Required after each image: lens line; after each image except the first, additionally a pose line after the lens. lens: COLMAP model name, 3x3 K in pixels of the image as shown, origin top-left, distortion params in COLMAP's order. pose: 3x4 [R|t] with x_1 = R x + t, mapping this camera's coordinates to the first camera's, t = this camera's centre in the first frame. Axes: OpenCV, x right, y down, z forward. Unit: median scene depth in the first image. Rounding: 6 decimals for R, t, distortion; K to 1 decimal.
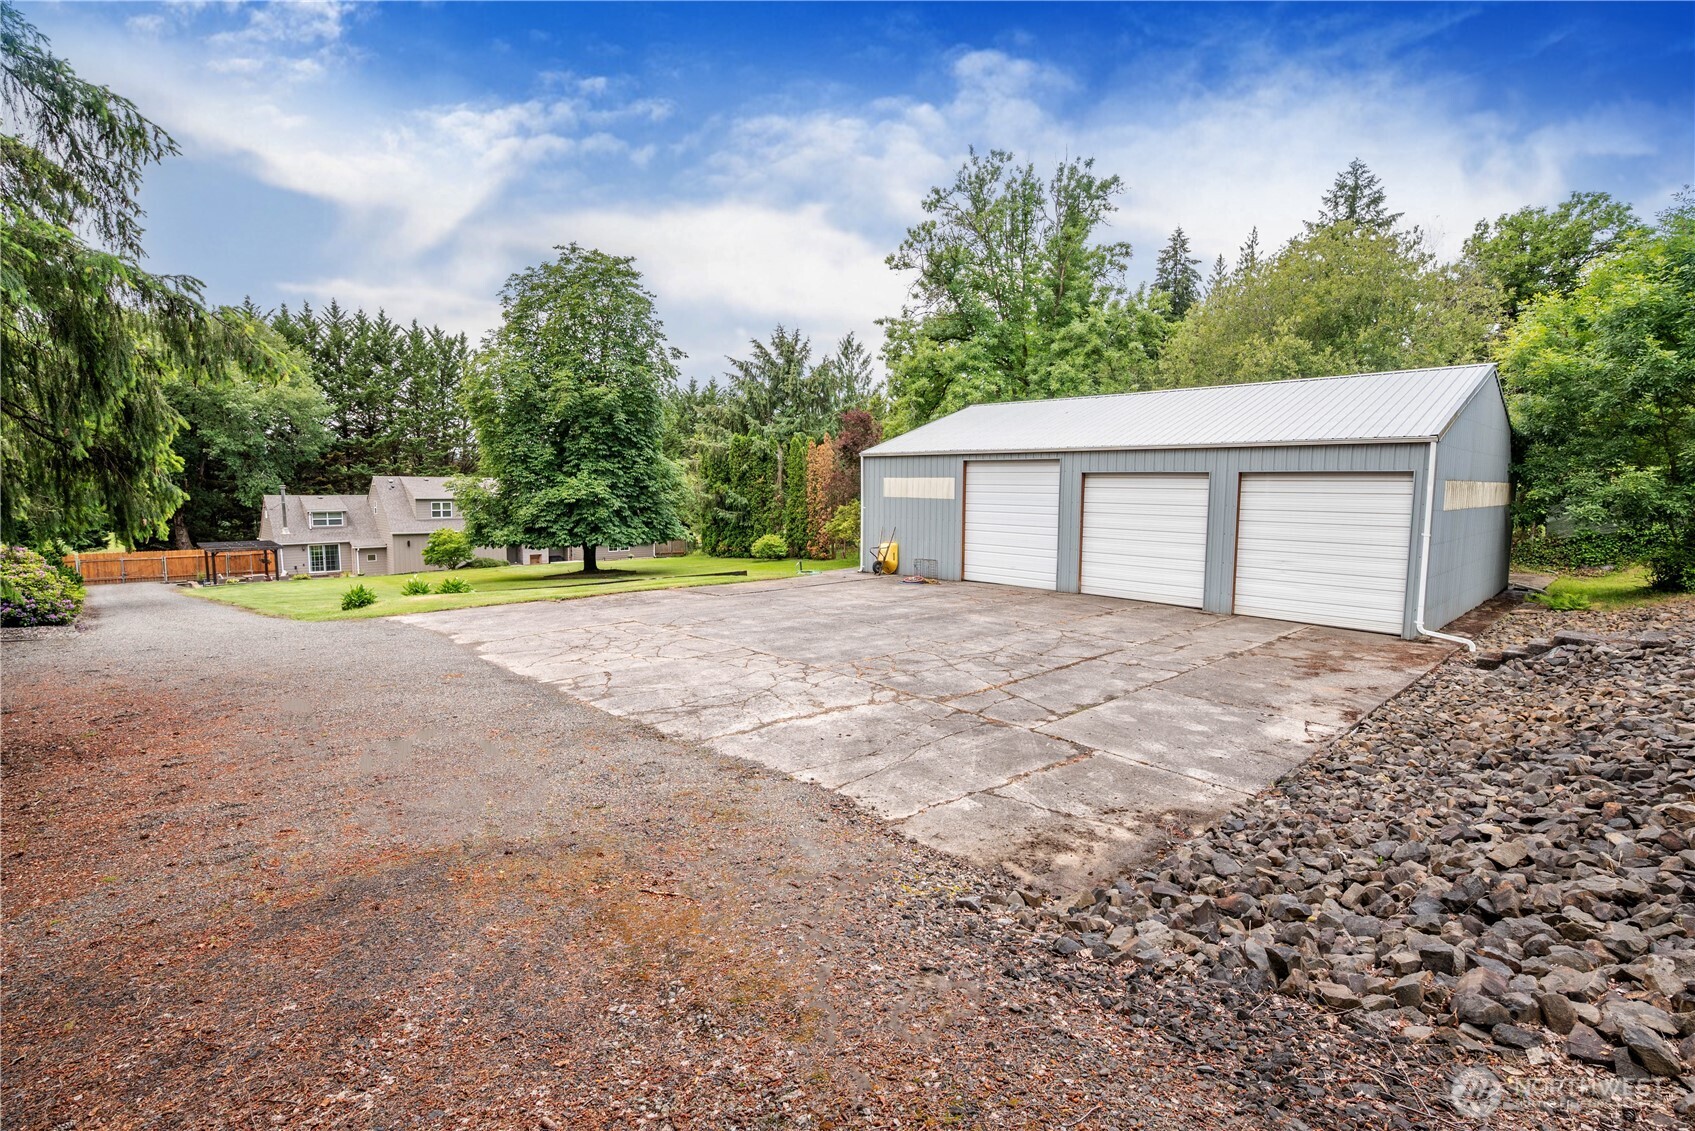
lens RADIAL K [[777.4, 0, 847.8], [0, 777.4, 560.0], [0, 0, 1]] dist [0.003943, 0.002774]
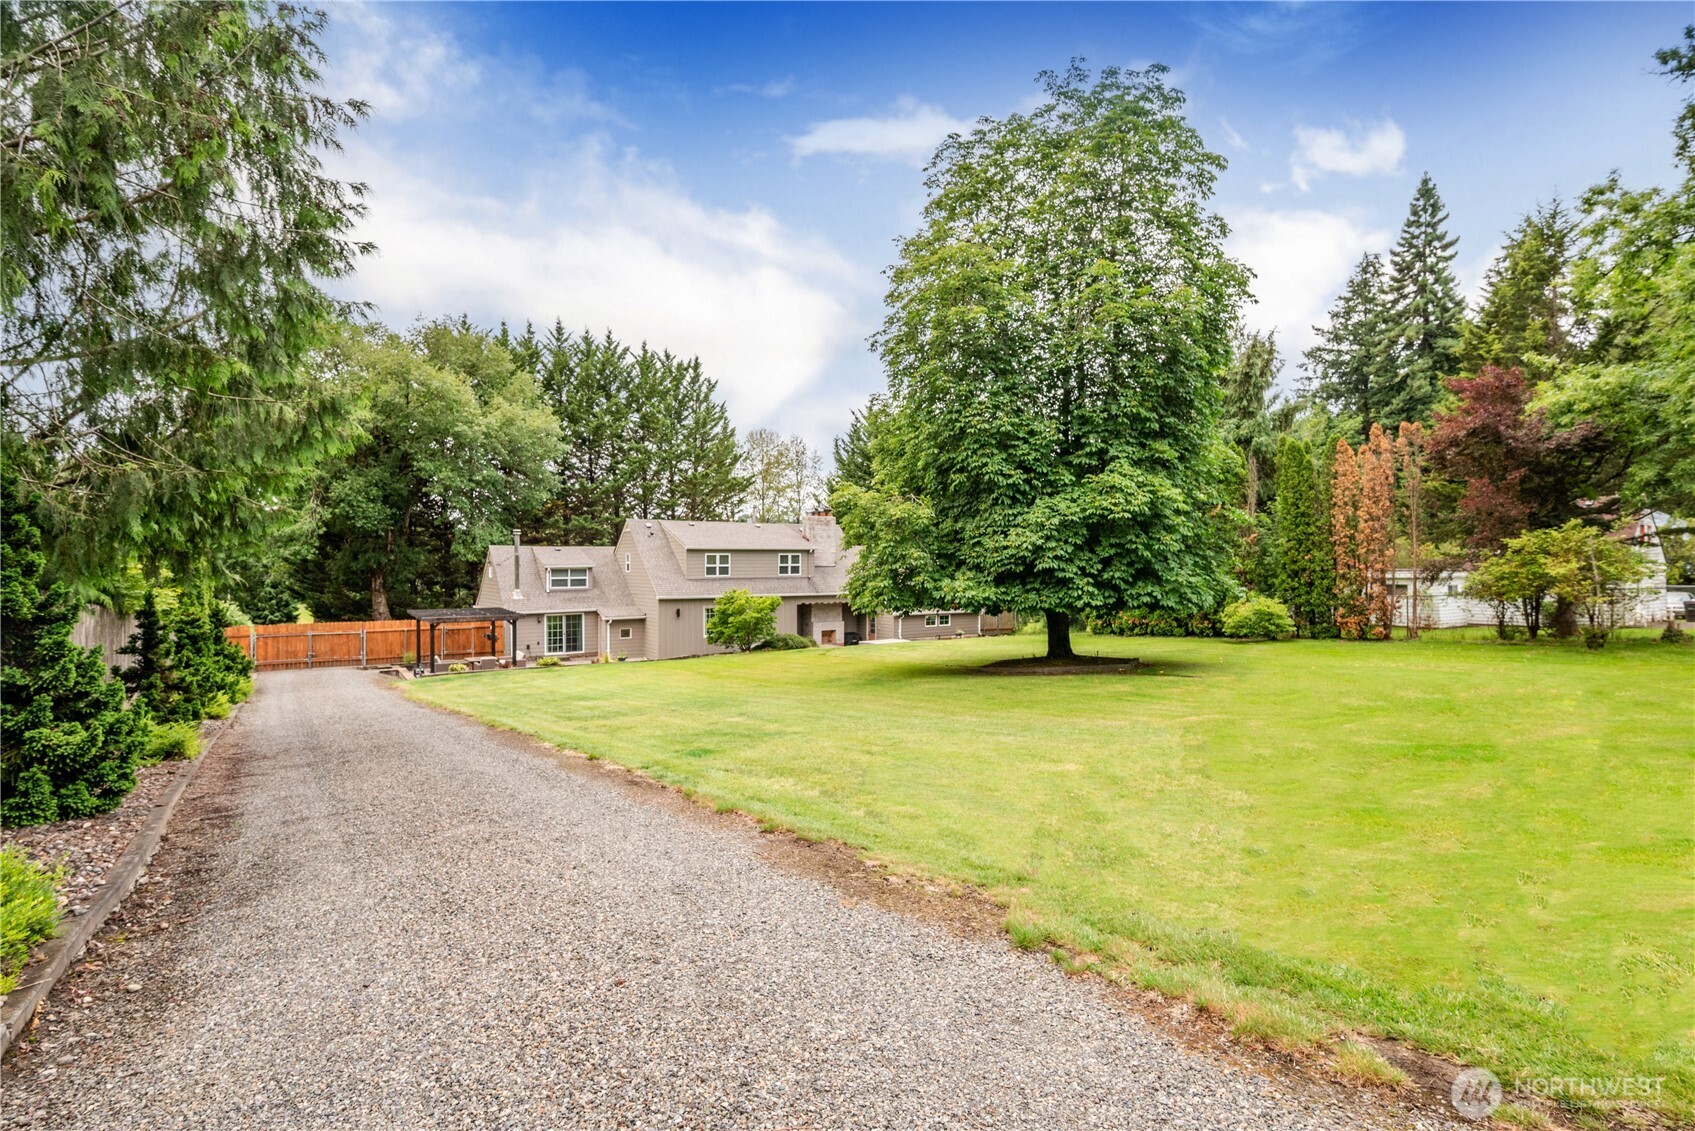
lens RADIAL K [[787.7, 0, 846.1], [0, 787.7, 567.2], [0, 0, 1]] dist [-0.002576, 0.000060]
pose [[0.988568, -0.008261, -0.150551, -0.313542], [-0.005901, 0.995613, -0.093380, 0.002746], [0.150661, 0.093201, 0.984182, 0.336288]]
